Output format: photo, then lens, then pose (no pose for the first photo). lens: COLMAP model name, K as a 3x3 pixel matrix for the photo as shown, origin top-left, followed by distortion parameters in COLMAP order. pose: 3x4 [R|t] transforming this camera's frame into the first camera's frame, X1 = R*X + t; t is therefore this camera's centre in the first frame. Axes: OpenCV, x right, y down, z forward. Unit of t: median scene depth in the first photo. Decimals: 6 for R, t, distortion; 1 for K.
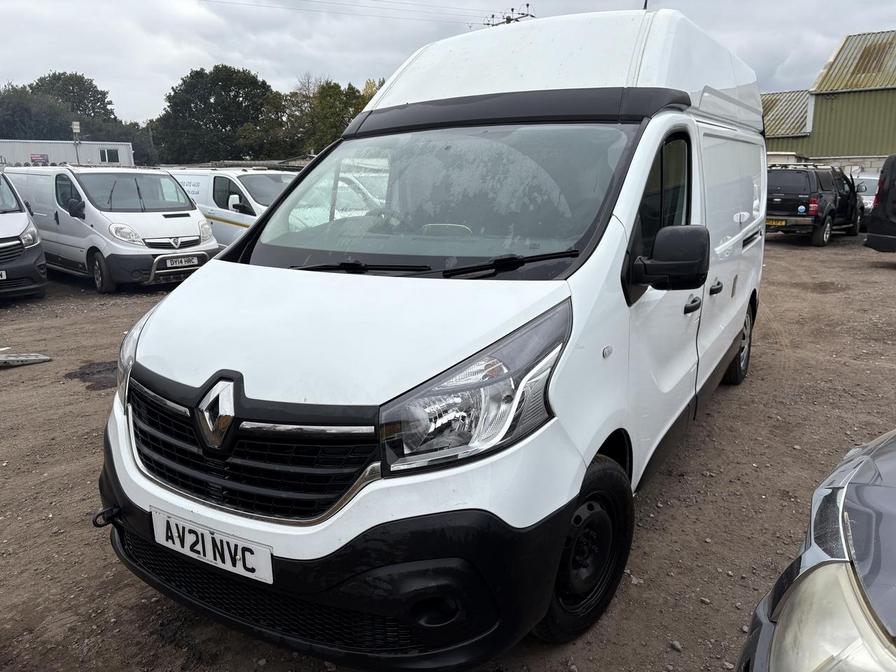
lens RADIAL K [[670.5, 0, 454.7], [0, 670.5, 335.6], [0, 0, 1]] dist [0.062982, -0.072295]
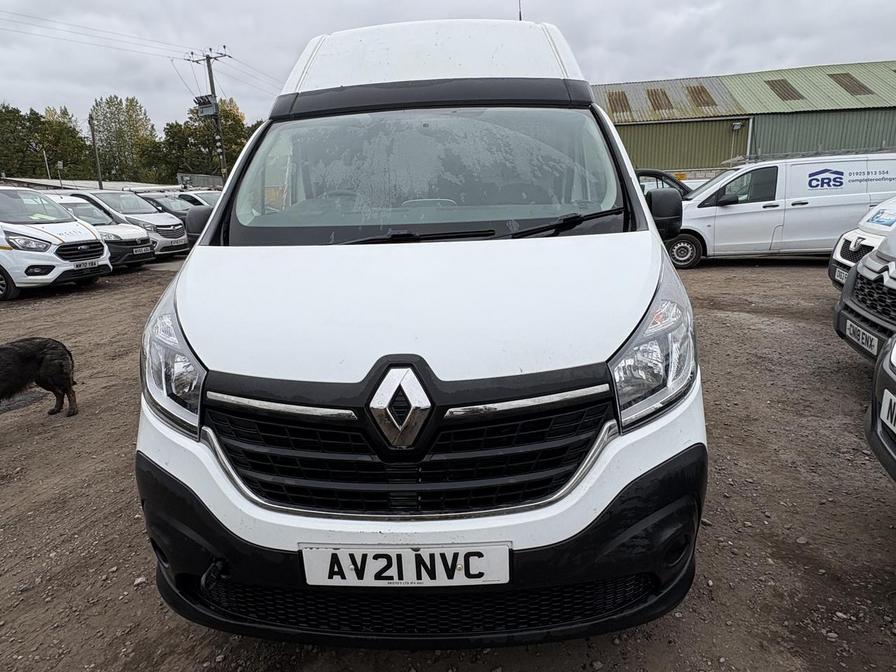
lens RADIAL K [[531.4, 0, 447.4], [0, 531.4, 330.7], [0, 0, 1]] dist [0.001667, -0.002449]
pose [[0.883094, -0.133591, 0.449776, -0.583325], [0.125552, 0.990934, 0.047814, -0.001780], [-0.452086, 0.014246, 0.891860, 0.395627]]
